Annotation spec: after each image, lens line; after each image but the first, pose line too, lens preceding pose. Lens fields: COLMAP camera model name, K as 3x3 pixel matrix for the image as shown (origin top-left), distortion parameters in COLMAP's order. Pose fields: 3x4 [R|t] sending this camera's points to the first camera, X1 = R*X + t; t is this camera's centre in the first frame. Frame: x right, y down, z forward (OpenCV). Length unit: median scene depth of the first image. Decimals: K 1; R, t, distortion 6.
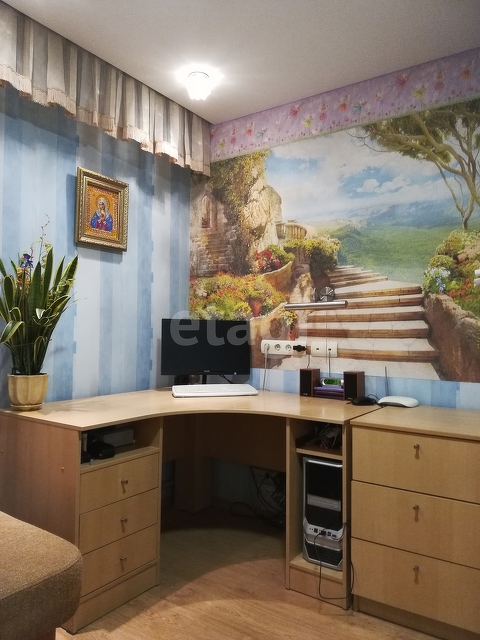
lens RADIAL K [[483.1, 0, 239.9], [0, 483.1, 317.6], [0, 0, 1]] dist [0.055431, -0.067835]
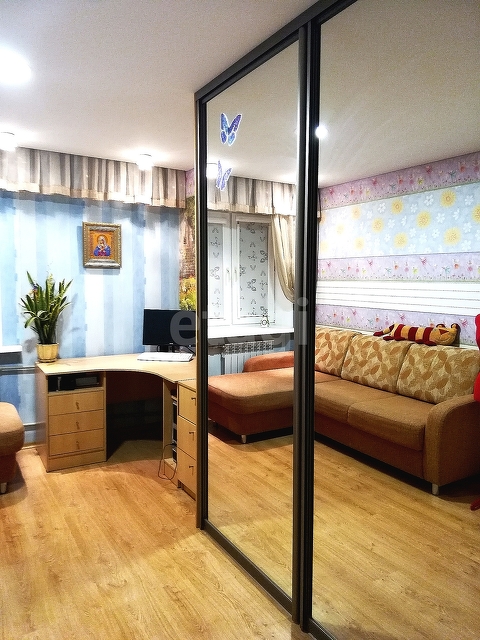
lens RADIAL K [[483.1, 0, 243.6], [0, 483.1, 317.9], [0, 0, 1]] dist [0.055431, -0.067835]
pose [[0.910706, 0.028639, -0.412061, 0.859176], [0.012621, 0.995198, 0.097063, -0.129838], [0.412862, -0.093596, 0.905972, -0.318272]]
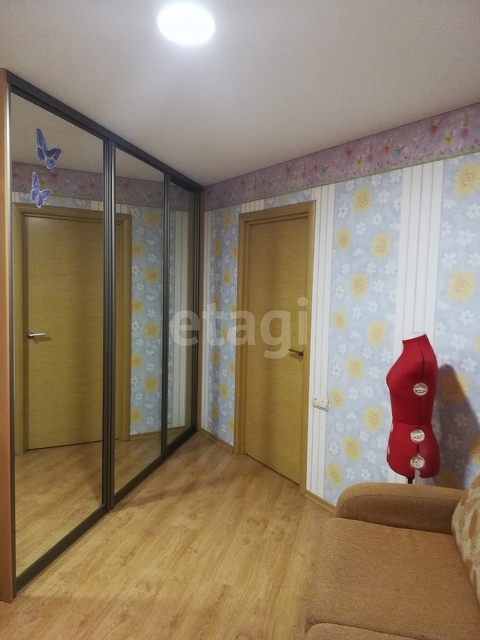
lens RADIAL K [[483.1, 0, 240.8], [0, 483.1, 319.4], [0, 0, 1]] dist [0.055431, -0.067835]
pose [[-0.346380, -0.093190, 0.933454, -0.632226], [-0.057962, 0.995278, 0.077854, -0.169545], [-0.936302, -0.027138, -0.350146, 0.531780]]
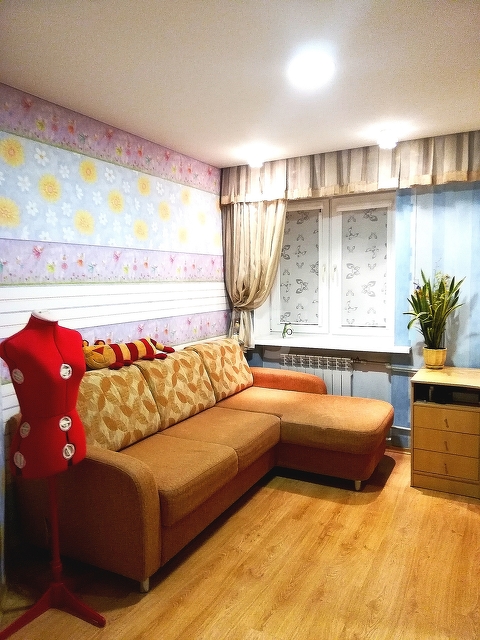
lens RADIAL K [[483.1, 0, 238.1], [0, 483.1, 316.6], [0, 0, 1]] dist [0.055431, -0.067835]
pose [[0.112332, 0.064327, -0.991586, 0.991352], [0.045220, 0.996538, 0.069771, -0.122050], [0.992641, -0.052677, 0.109034, 0.108268]]
